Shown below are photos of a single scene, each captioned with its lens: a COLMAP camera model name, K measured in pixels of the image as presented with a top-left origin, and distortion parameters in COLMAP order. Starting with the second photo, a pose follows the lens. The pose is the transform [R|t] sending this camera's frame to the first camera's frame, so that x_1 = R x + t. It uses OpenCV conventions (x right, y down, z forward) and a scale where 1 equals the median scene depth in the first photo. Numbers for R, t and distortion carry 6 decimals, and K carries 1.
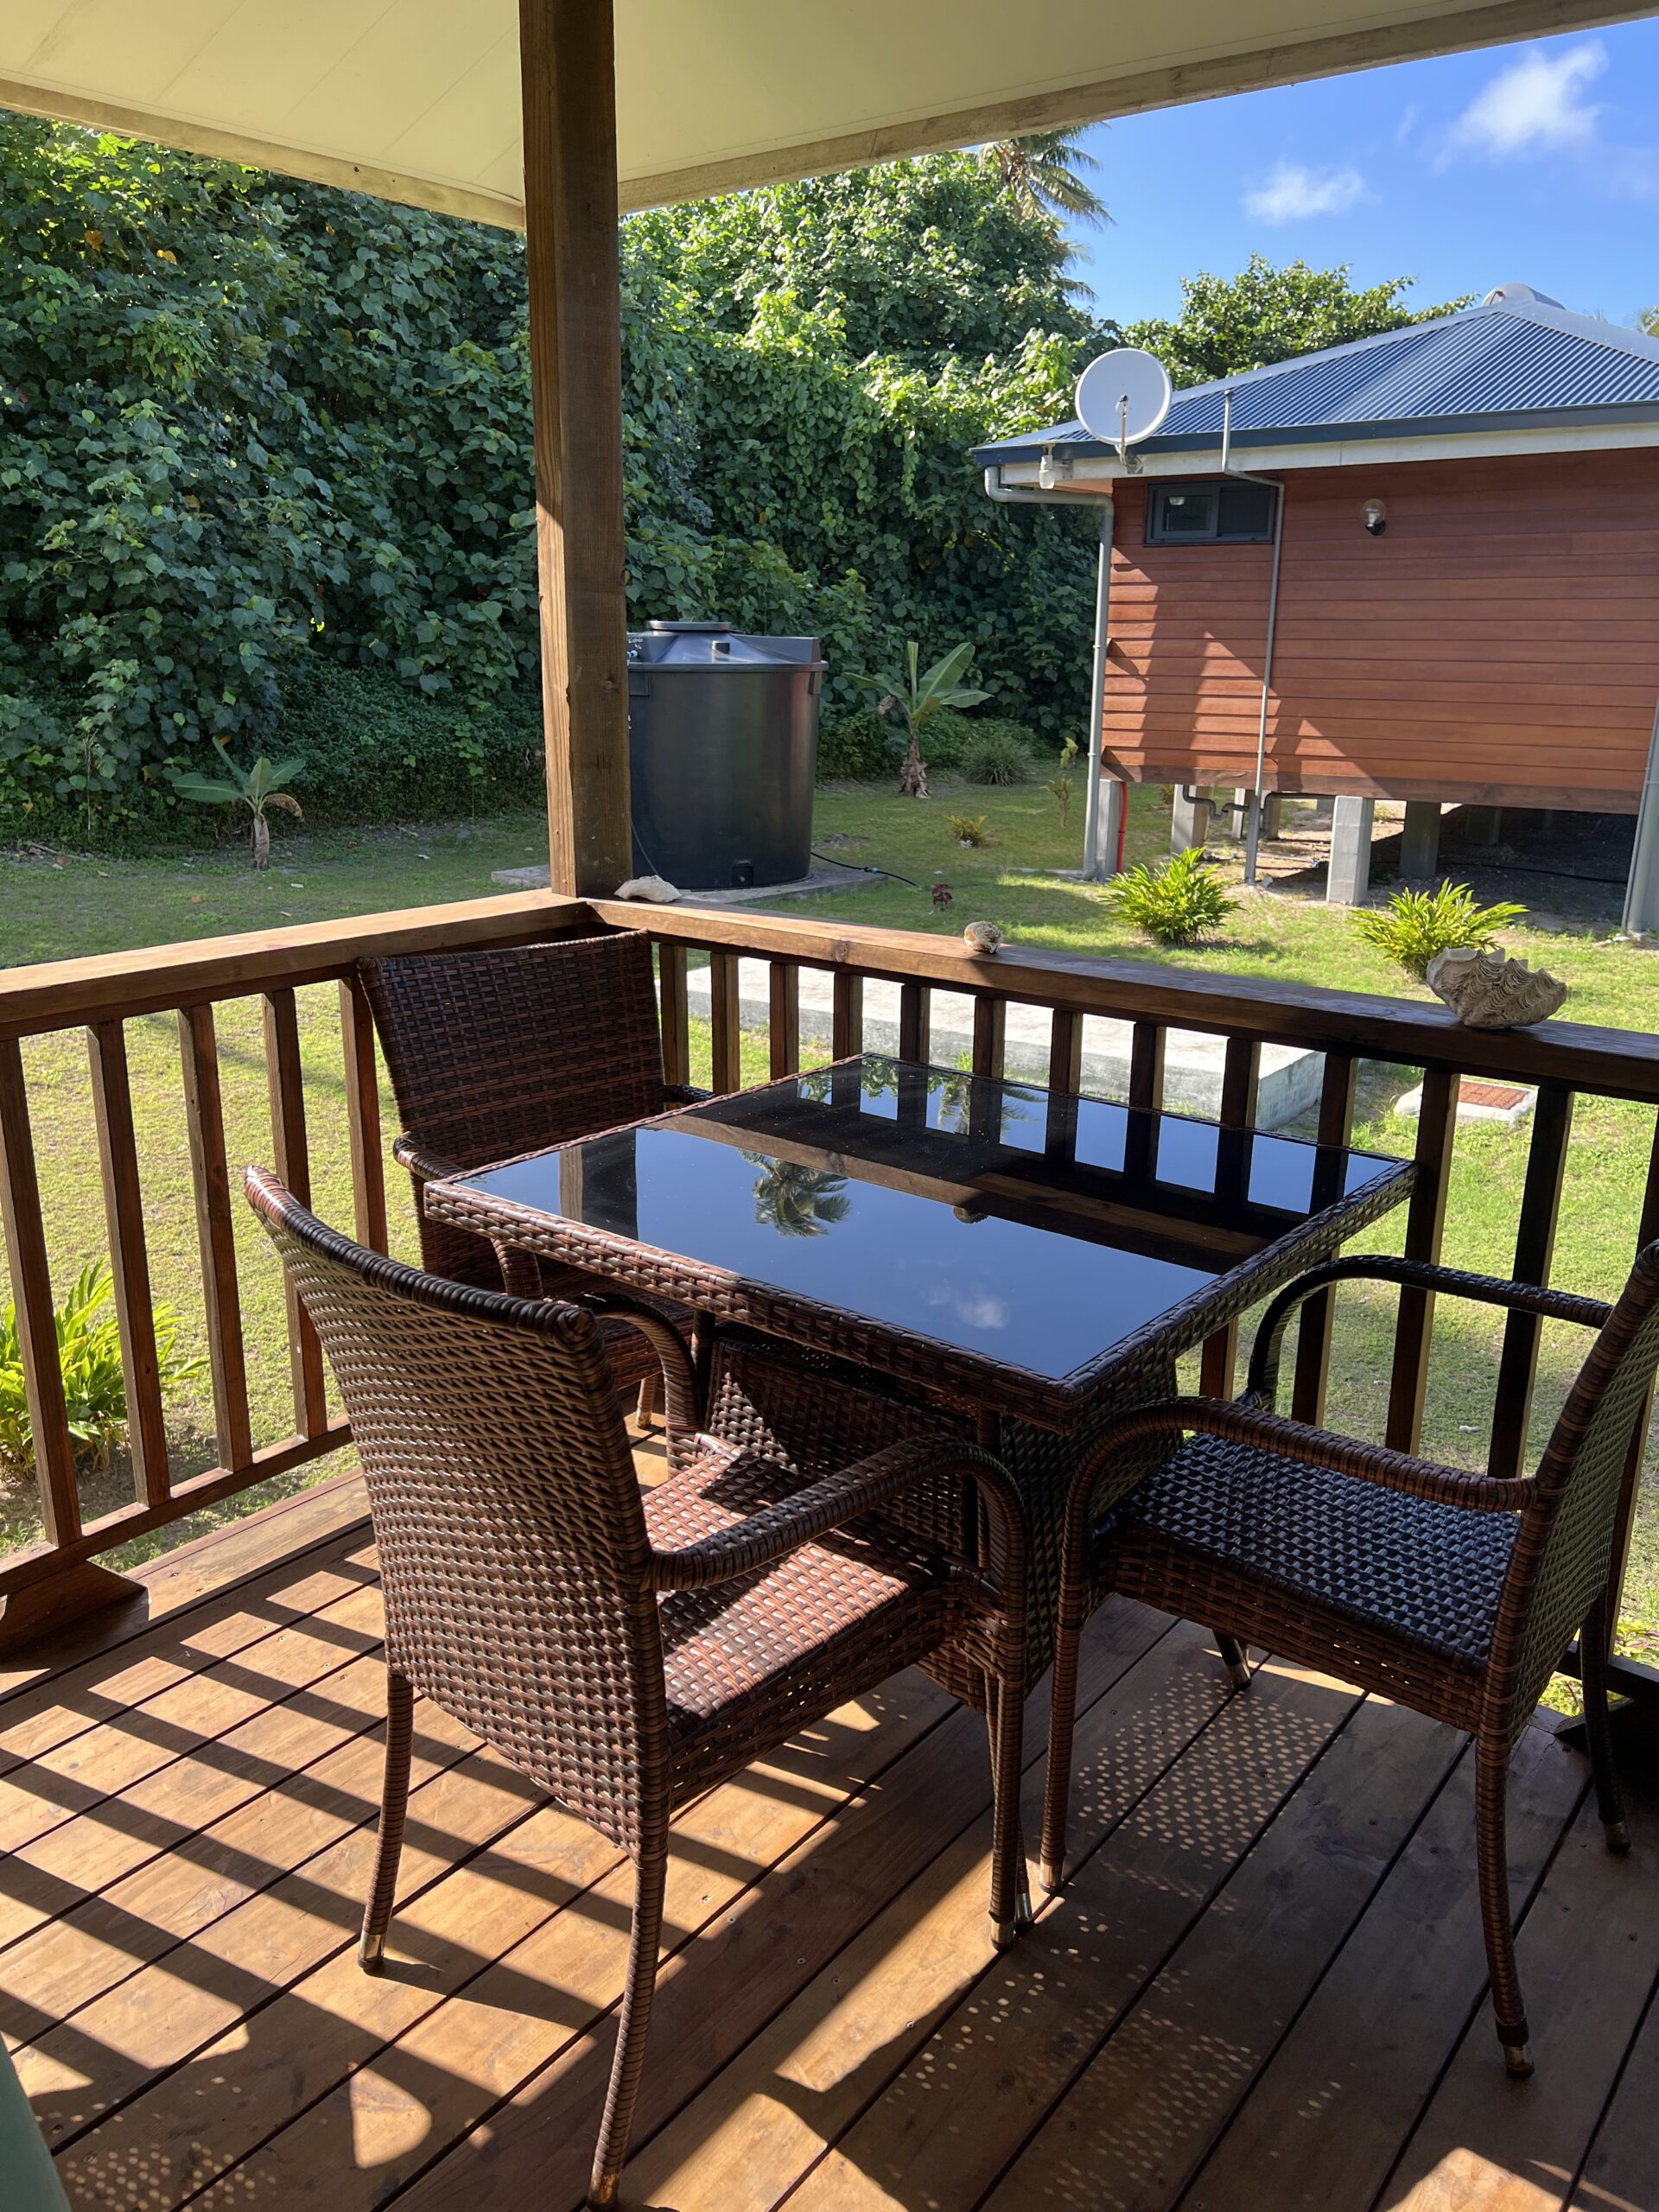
lens RADIAL K [[1677.8, 0, 799.2], [0, 1677.8, 1110.7], [0, 0, 1]] dist [0.091975, -0.097905]
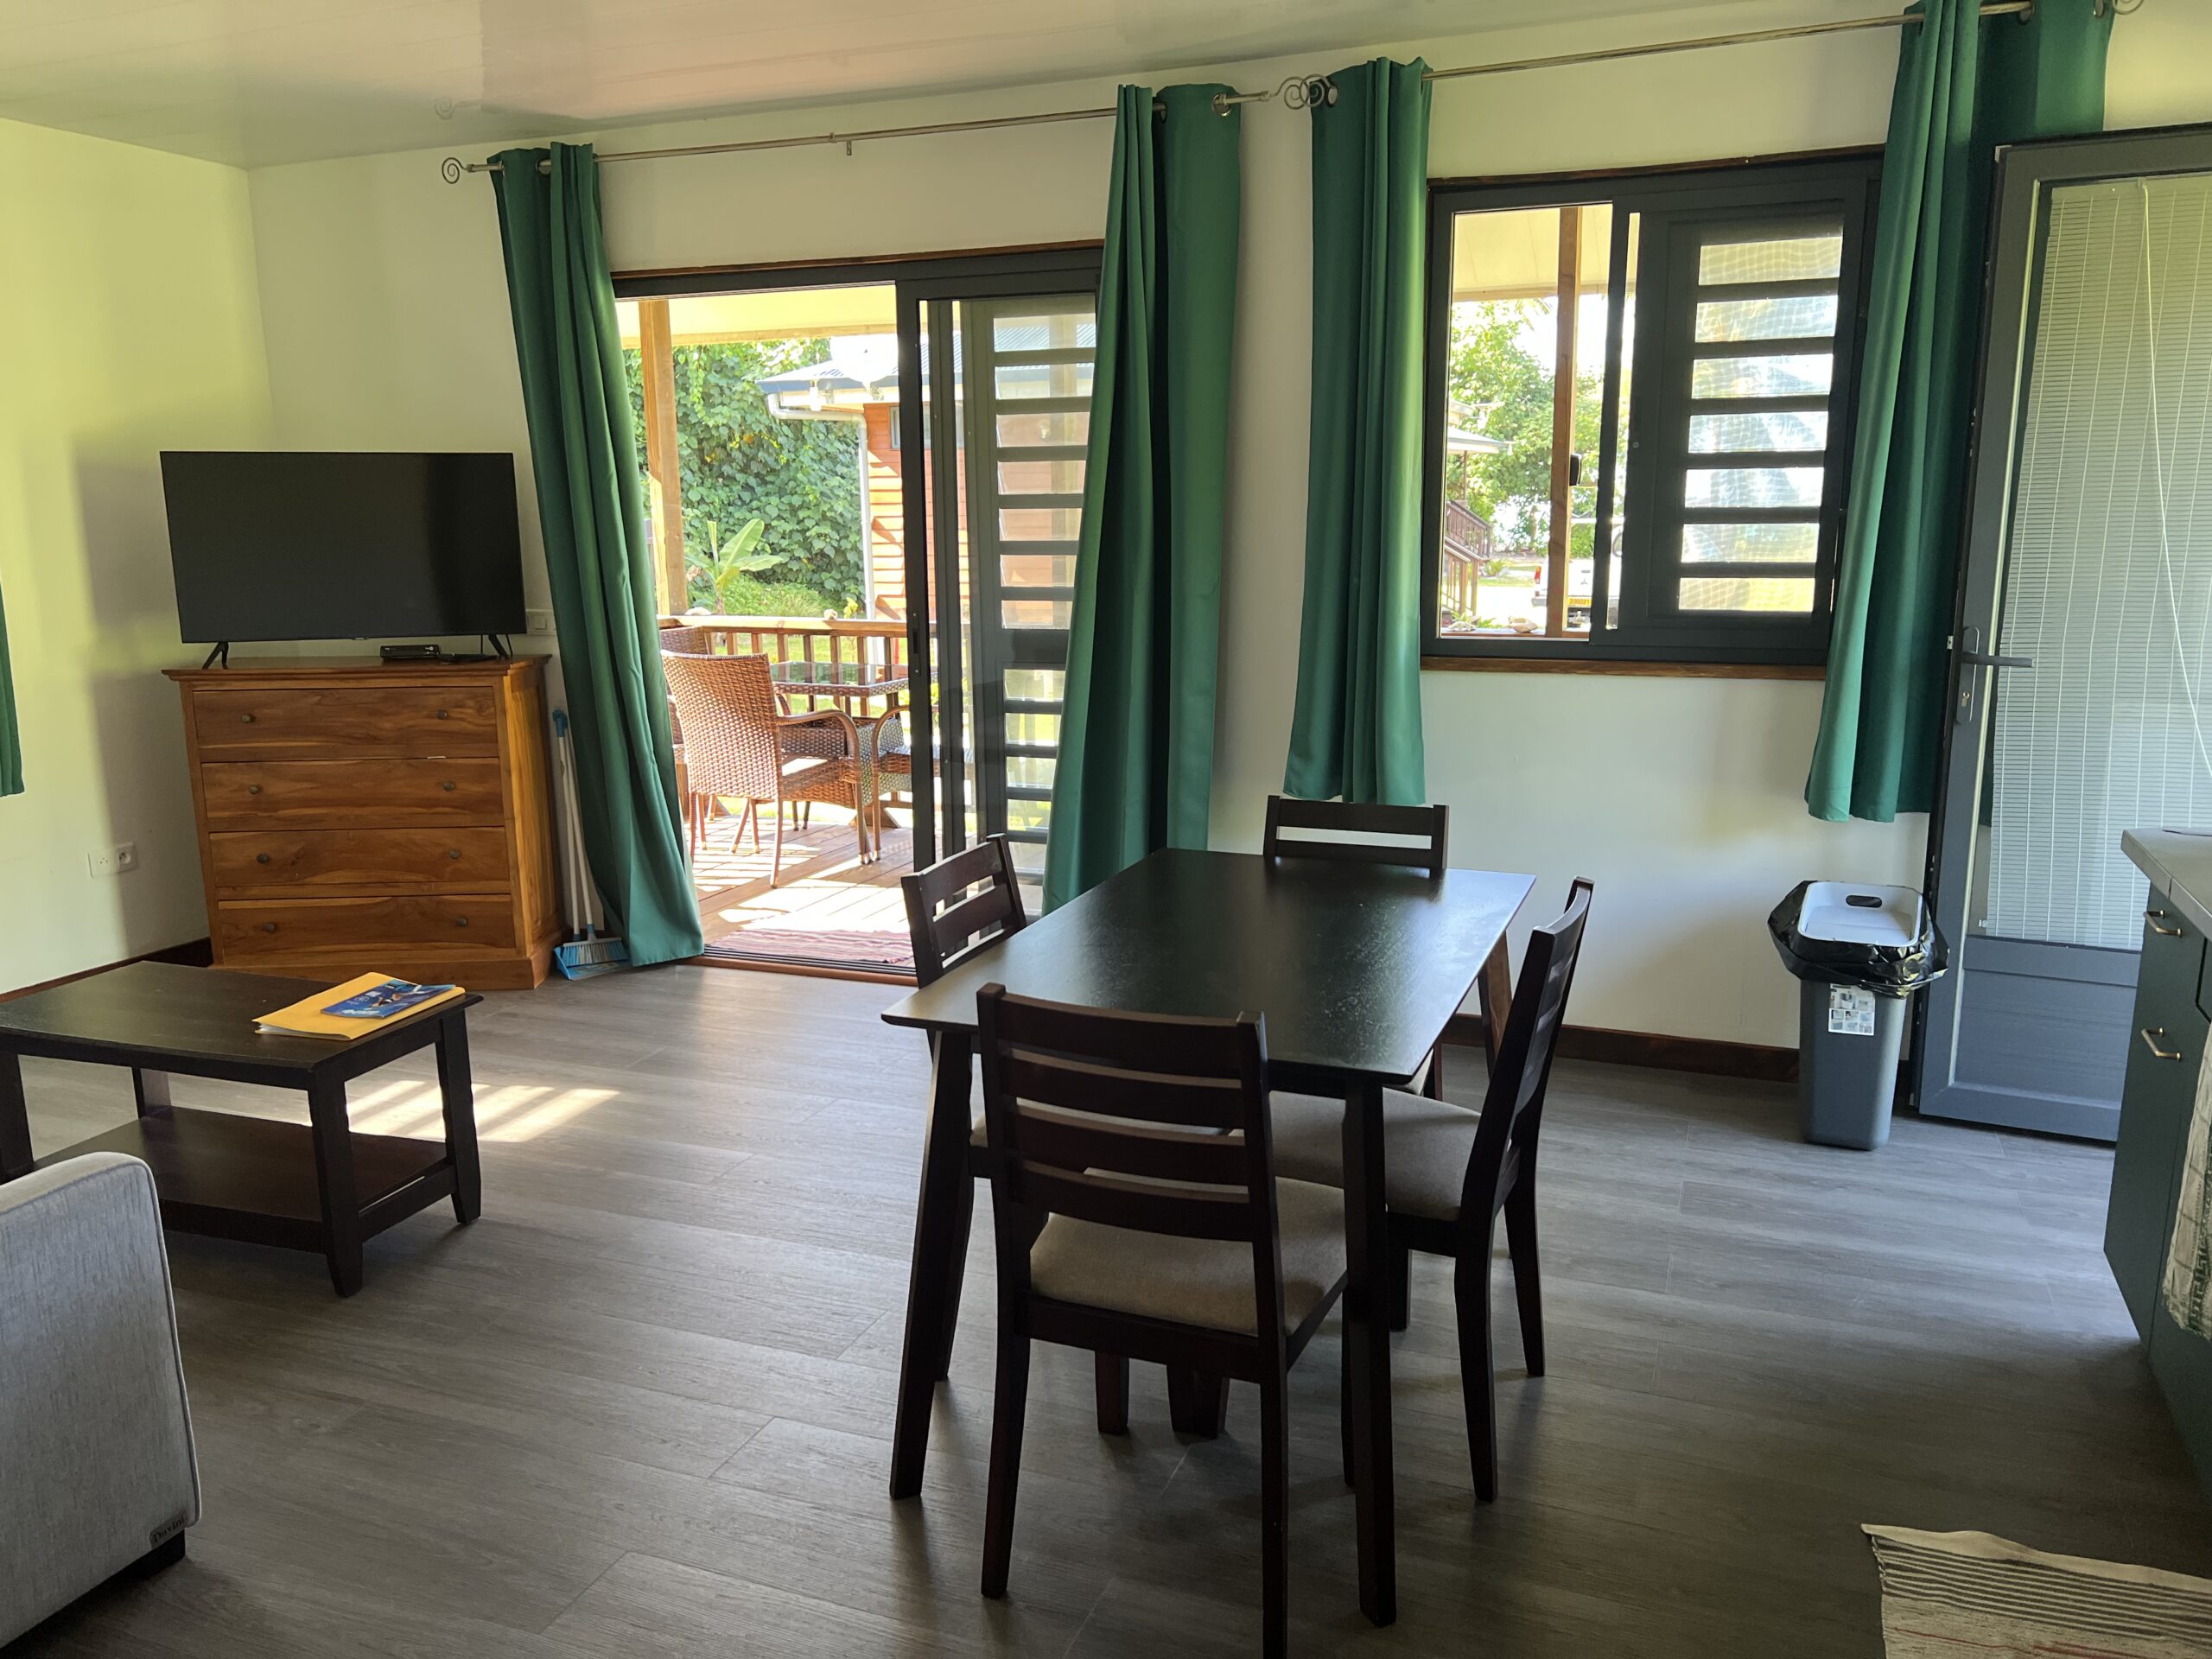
lens RADIAL K [[1677.8, 0, 1106.8], [0, 1677.8, 829.8], [0, 0, 1]] dist [0.091975, -0.097905]
pose [[0.952951, -0.075290, 0.293624, -0.051276], [0.101028, 0.992167, -0.073478, 0.085163], [-0.285792, 0.099685, 0.953093, -0.304963]]
